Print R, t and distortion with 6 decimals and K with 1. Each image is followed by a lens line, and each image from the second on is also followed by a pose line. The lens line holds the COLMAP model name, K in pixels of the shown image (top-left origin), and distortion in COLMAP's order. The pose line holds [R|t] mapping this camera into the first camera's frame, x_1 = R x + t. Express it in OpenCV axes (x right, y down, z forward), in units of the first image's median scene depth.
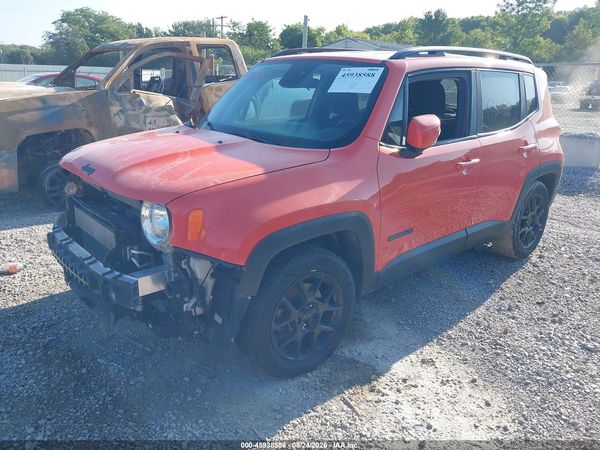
lens RADIAL K [[499.6, 0, 301.8], [0, 499.6, 237.3], [0, 0, 1]] dist [0.072484, -0.123636]
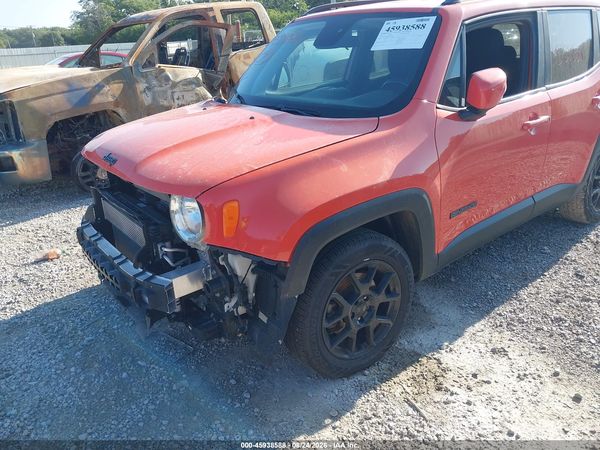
lens RADIAL K [[499.6, 0, 301.8], [0, 499.6, 237.3], [0, 0, 1]] dist [0.072484, -0.123636]
pose [[0.995824, -0.050440, -0.076099, -0.018964], [0.055500, 0.996280, 0.065917, -0.032736], [0.072491, -0.069865, 0.994919, 0.106205]]
